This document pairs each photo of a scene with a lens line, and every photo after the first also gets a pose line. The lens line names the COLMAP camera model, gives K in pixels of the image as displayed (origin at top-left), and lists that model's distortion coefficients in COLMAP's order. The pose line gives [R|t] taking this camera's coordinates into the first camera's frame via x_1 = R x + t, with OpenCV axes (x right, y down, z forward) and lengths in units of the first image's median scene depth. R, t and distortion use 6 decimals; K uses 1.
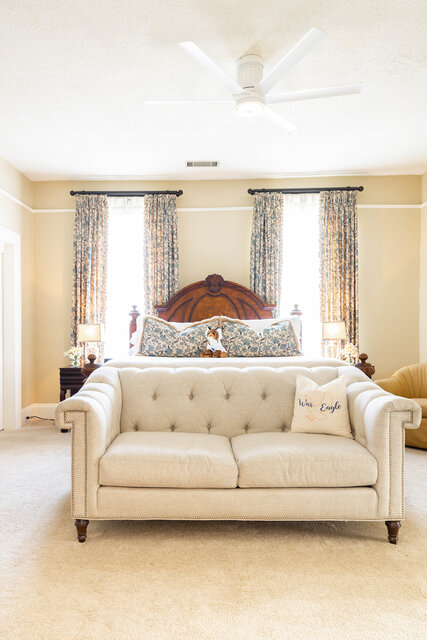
lens RADIAL K [[469.4, 0, 213.0], [0, 469.4, 338.2], [0, 0, 1]] dist [0.004302, 0.000368]
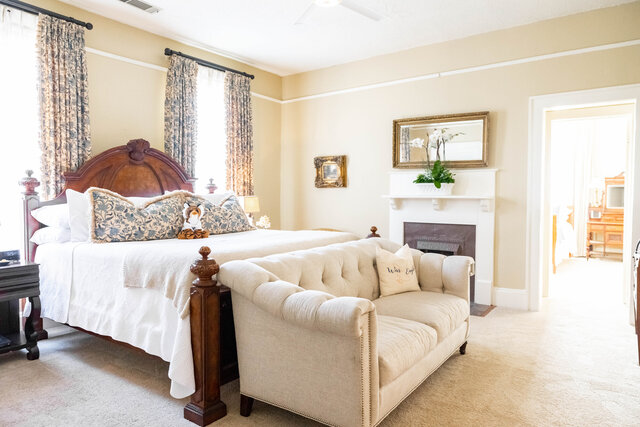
lens RADIAL K [[429.7, 0, 320.0], [0, 429.7, 213.5], [0, 0, 1]] dist [-0.002531, 0.000862]
pose [[0.553543, -0.028179, 0.832344, -0.459802], [0.003681, 0.999500, 0.031390, -0.024884], [-0.832812, -0.014312, 0.553370, 0.295578]]
